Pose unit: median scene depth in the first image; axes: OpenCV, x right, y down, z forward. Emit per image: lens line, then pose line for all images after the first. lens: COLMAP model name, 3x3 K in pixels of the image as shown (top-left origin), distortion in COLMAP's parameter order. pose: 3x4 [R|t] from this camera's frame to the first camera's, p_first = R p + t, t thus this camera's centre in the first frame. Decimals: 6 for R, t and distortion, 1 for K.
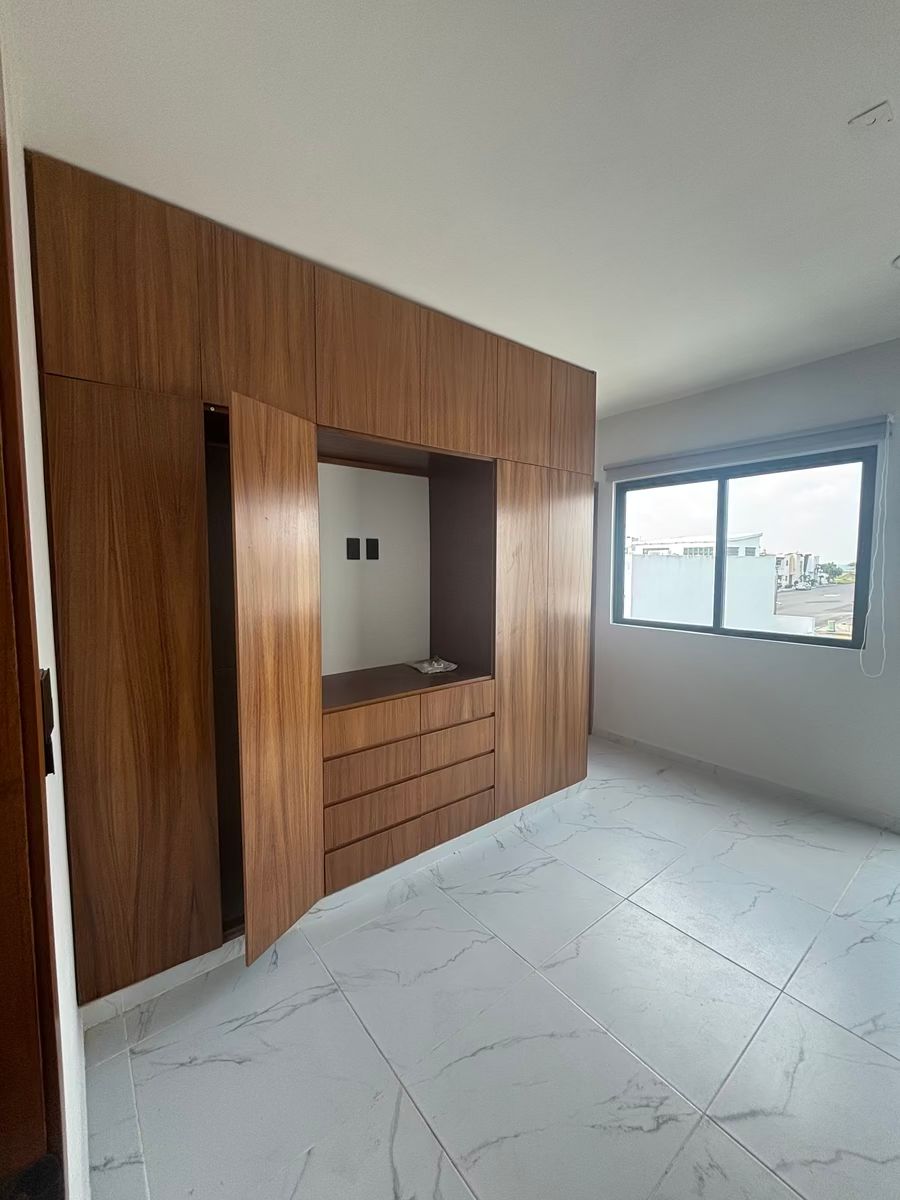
lens RADIAL K [[484.1, 0, 452.4], [0, 484.1, 599.4], [0, 0, 1]] dist [-0.006469, 0.005607]
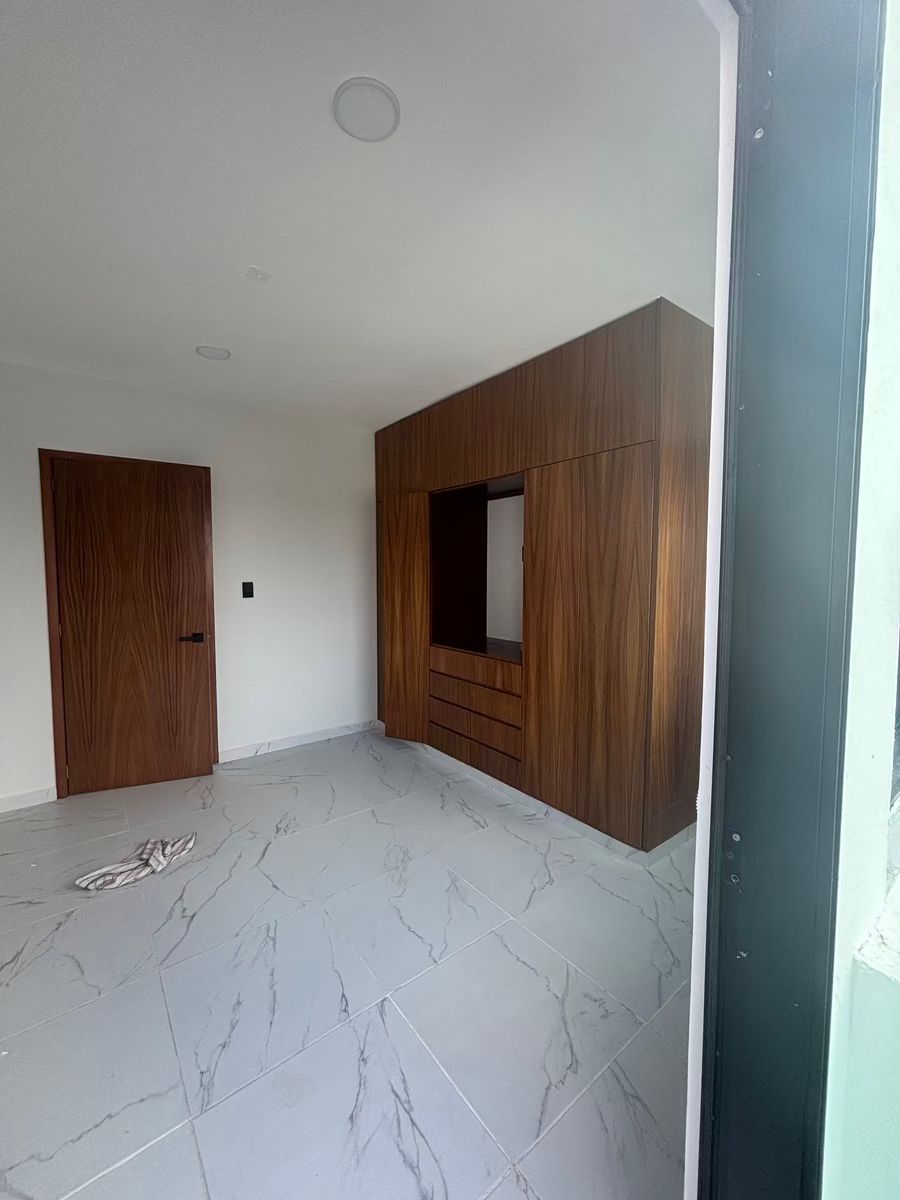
lens RADIAL K [[484.1, 0, 452.4], [0, 484.1, 599.4], [0, 0, 1]] dist [-0.006469, 0.005607]
pose [[-0.007852, 0.071324, -0.997422, 1.003756], [-0.072519, 0.994786, 0.071706, -0.048521], [0.997336, 0.072895, -0.002639, 0.692171]]
